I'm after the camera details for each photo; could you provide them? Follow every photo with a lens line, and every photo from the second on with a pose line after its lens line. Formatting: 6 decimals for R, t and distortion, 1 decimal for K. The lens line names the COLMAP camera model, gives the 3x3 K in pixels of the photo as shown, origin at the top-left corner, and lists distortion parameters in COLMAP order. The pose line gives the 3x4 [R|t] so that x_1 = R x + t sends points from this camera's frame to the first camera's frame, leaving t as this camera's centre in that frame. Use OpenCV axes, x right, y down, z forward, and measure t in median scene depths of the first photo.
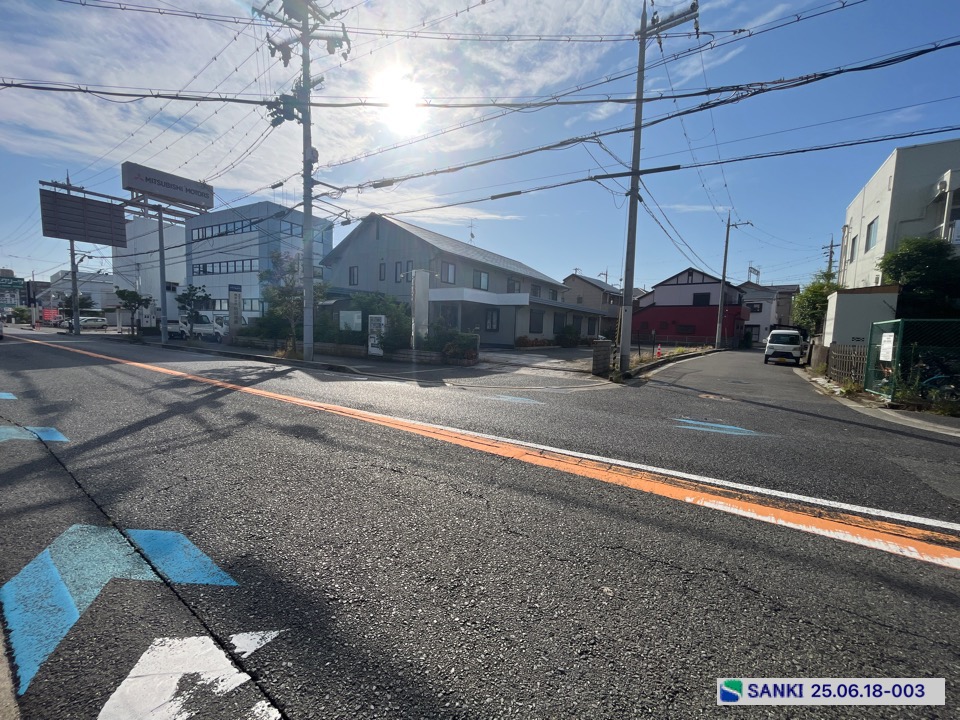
lens RADIAL K [[387.2, 0, 476.1], [0, 387.2, 360.4], [0, 0, 1]] dist [-0.002537, -0.000064]
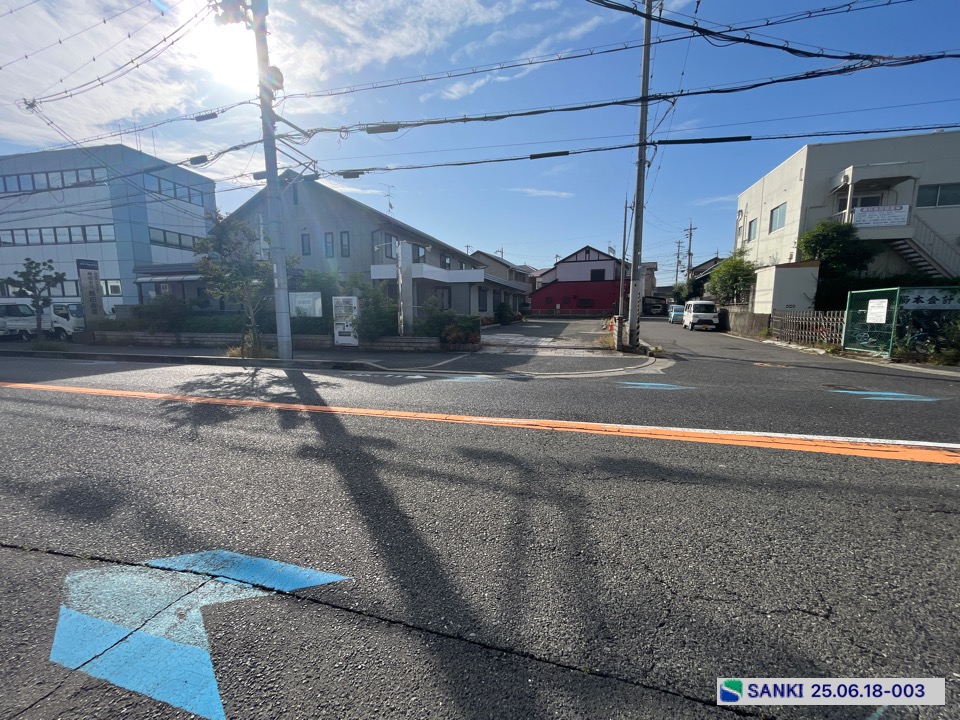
lens RADIAL K [[387.2, 0, 476.1], [0, 387.2, 360.4], [0, 0, 1]] dist [-0.002537, -0.000064]
pose [[0.948129, -0.077126, 0.308388, -0.257287], [0.060255, 0.996137, 0.063874, -0.018260], [-0.312123, -0.041979, 0.949114, 0.130386]]
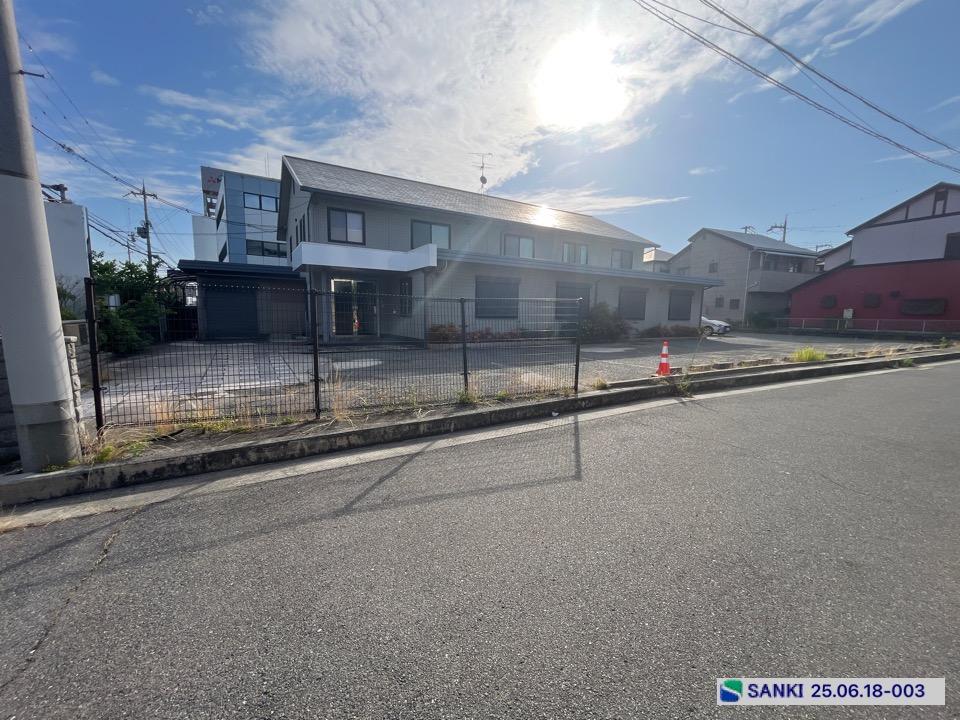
lens RADIAL K [[387.2, 0, 476.1], [0, 387.2, 360.4], [0, 0, 1]] dist [-0.002537, -0.000064]
pose [[0.905700, 0.026527, -0.423088, 0.565423], [-0.015426, 0.999442, 0.029642, -0.039067], [0.423638, -0.020321, 0.905604, 0.720457]]
